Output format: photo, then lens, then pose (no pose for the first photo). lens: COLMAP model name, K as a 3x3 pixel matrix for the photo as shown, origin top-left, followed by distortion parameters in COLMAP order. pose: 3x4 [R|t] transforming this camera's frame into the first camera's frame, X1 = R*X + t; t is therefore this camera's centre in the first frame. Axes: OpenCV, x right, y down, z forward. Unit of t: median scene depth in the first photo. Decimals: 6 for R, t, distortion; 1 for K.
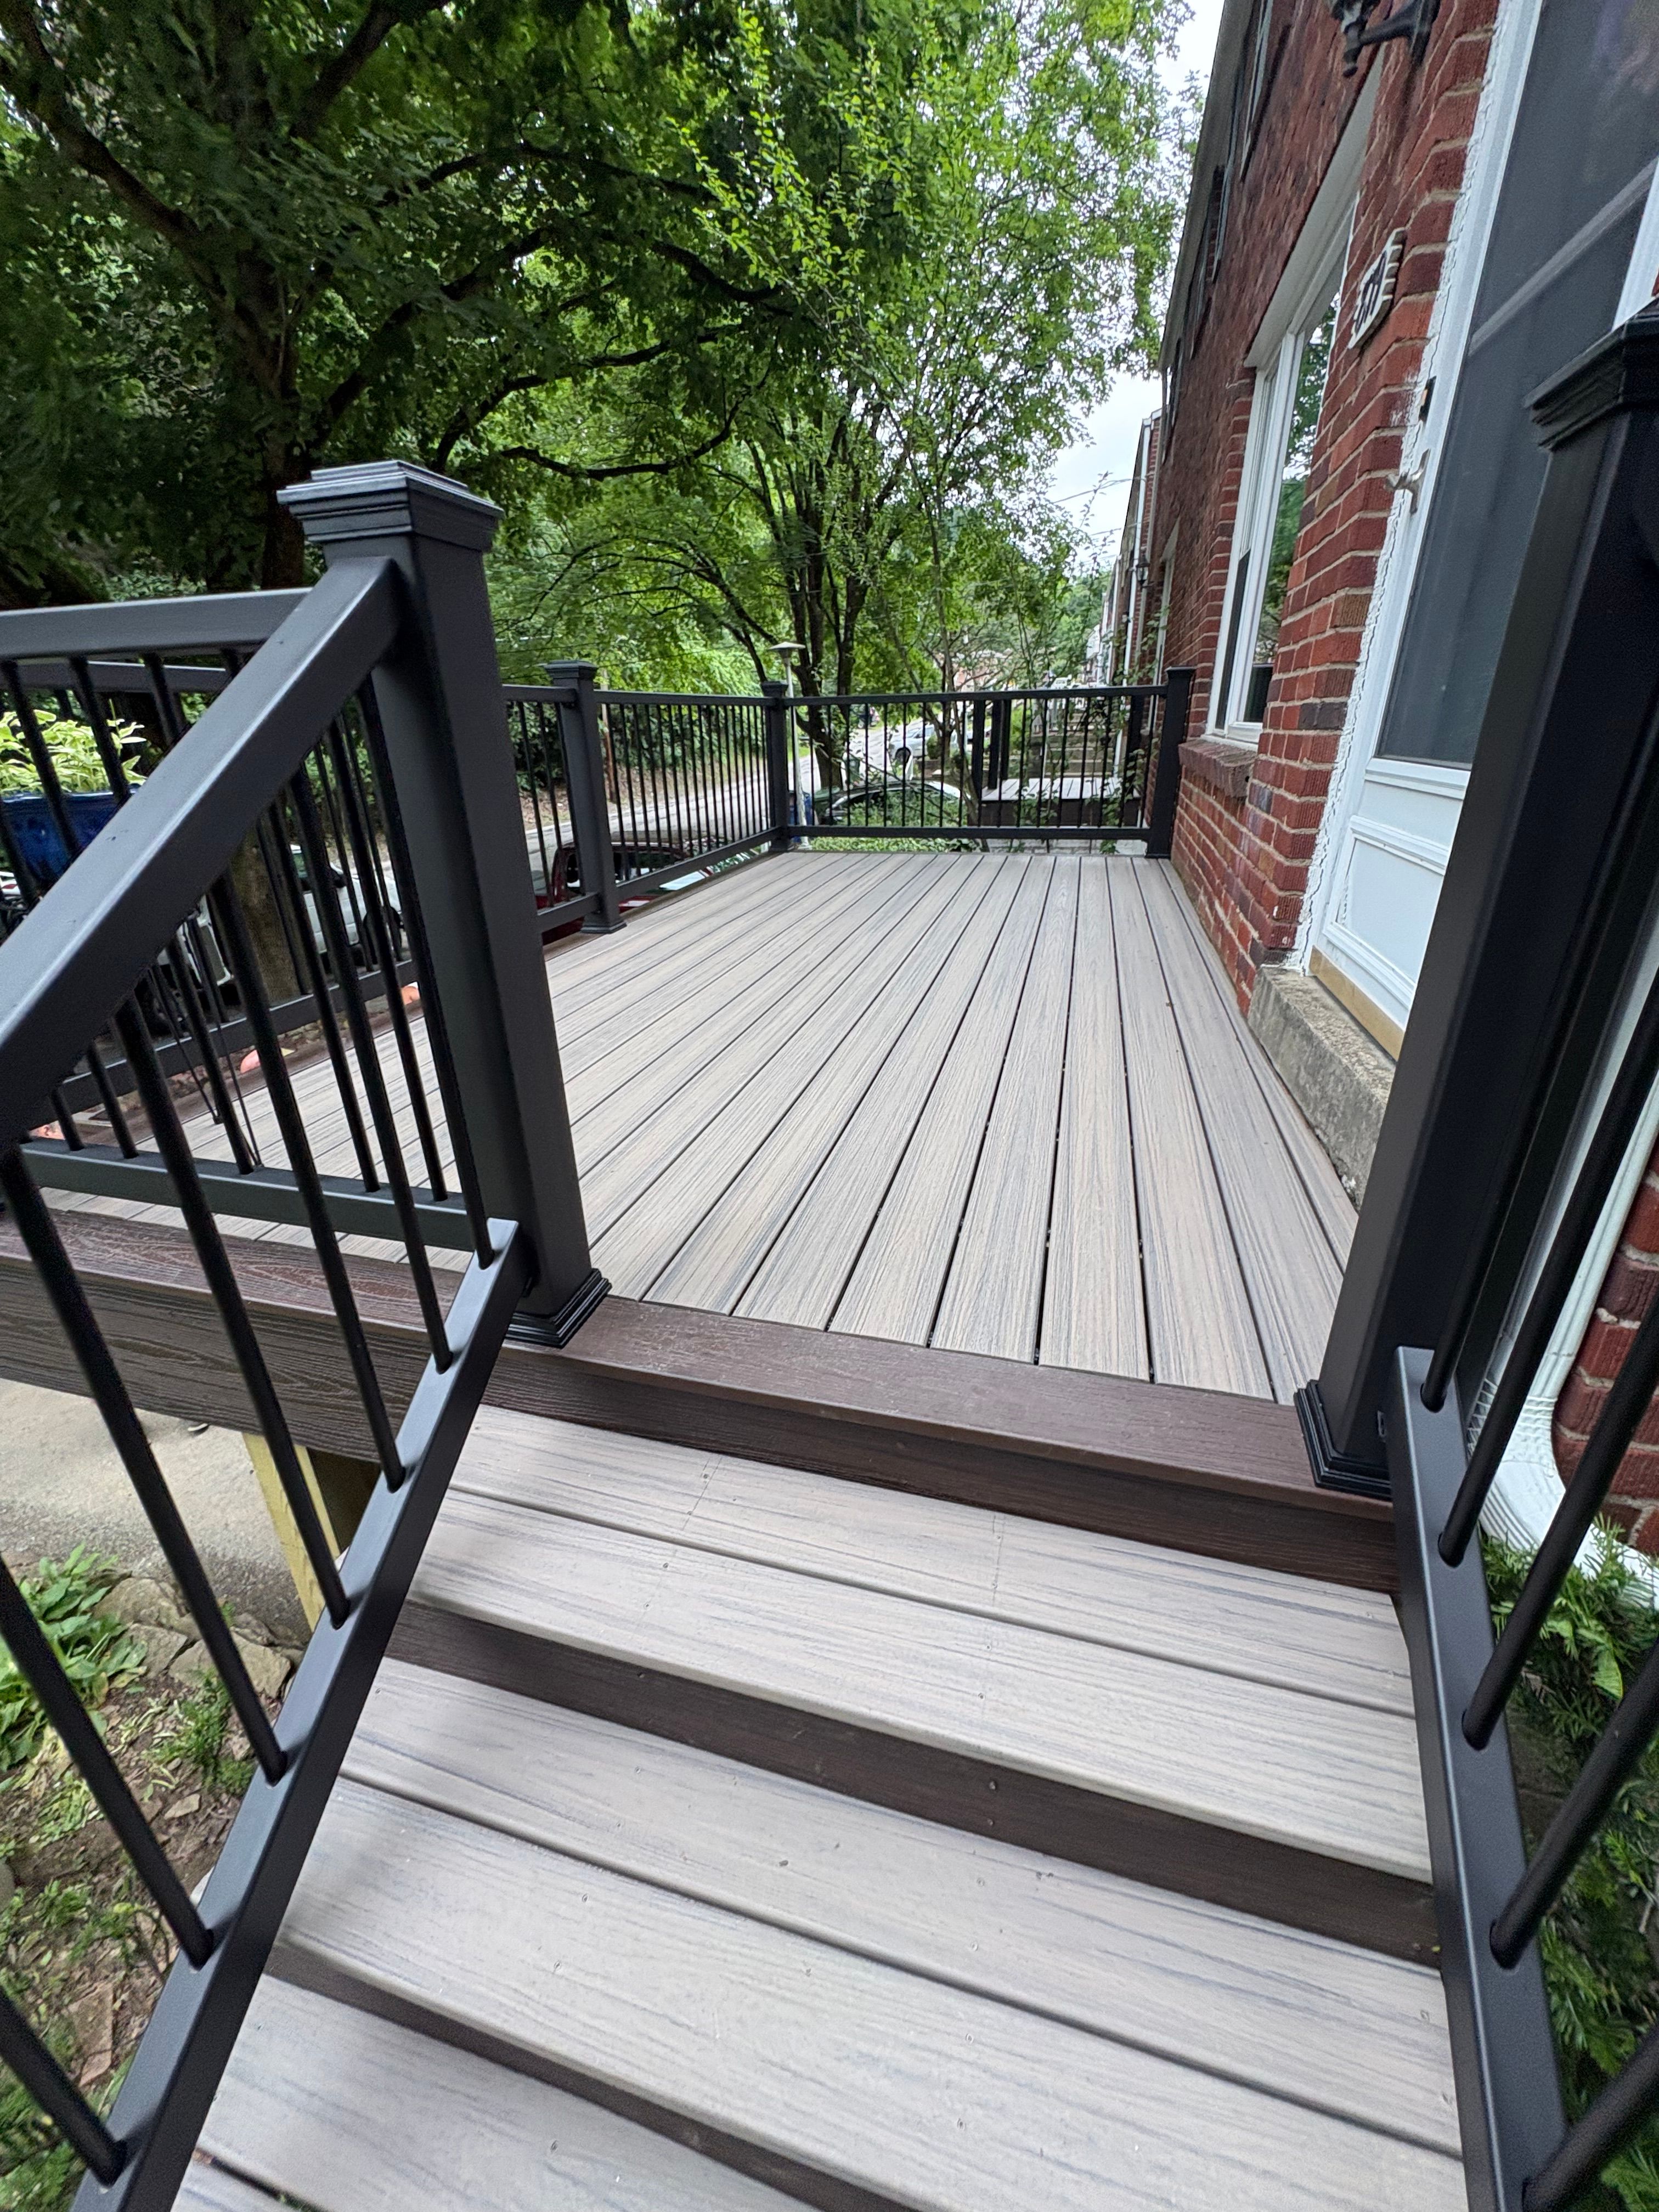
lens RADIAL K [[877.3, 0, 828.0], [0, 877.3, 1107.8], [0, 0, 1]] dist [0.003008, -0.000558]
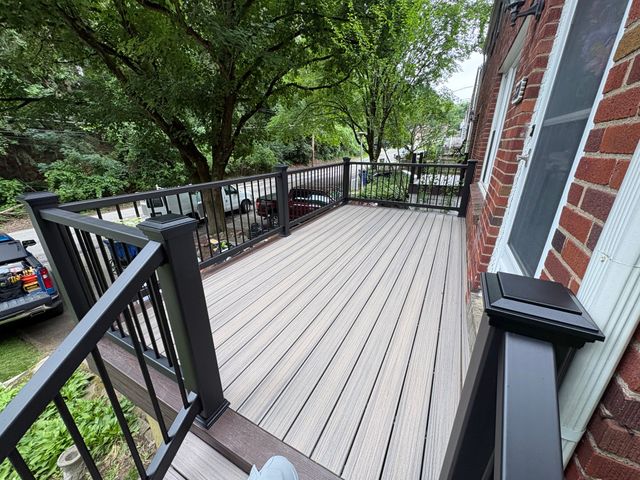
lens RADIAL K [[253.8, 0, 319.7], [0, 253.8, 240.2], [0, 0, 1]] dist [0.003008, -0.000558]
pose [[0.976802, 0.091479, -0.193619, 0.061460], [-0.100913, 0.994114, -0.039413, -0.115314], [0.188874, 0.058037, 0.980285, 0.014070]]
